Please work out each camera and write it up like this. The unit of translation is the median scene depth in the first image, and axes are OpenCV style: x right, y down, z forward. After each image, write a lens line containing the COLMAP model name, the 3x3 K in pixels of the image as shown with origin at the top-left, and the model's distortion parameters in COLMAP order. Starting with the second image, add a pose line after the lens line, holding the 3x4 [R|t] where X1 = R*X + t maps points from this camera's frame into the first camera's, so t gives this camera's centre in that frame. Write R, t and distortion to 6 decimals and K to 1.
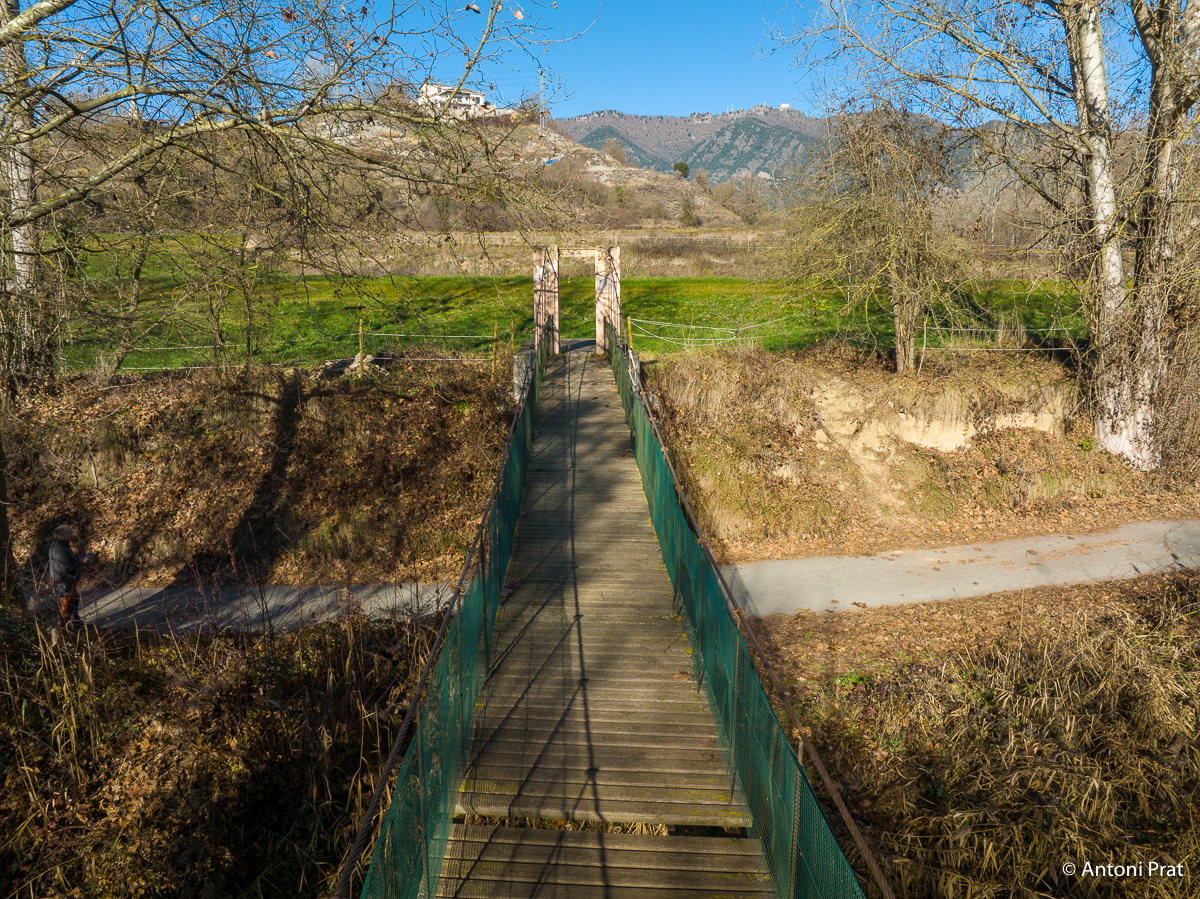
lens RADIAL K [[848.5, 0, 598.3], [0, 848.5, 447.9], [0, 0, 1]] dist [-0.034595, 0.003228]
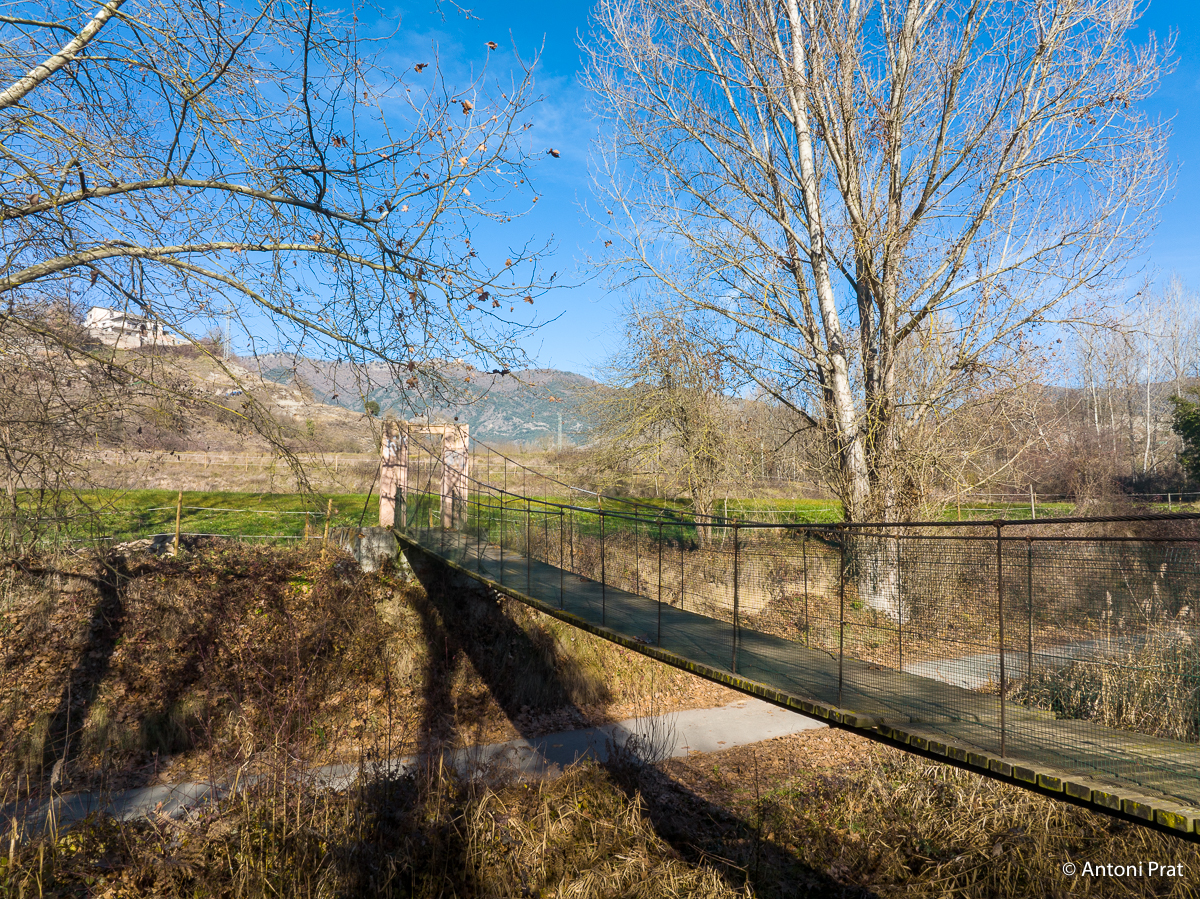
lens RADIAL K [[848.5, 0, 599.7], [0, 848.5, 439.2], [0, 0, 1]] dist [-0.034595, 0.003228]
pose [[0.930601, 0.039341, 0.363914, -0.193288], [0.066959, 0.959134, -0.274915, 0.075272], [-0.359857, 0.280204, 0.889937, 0.010464]]
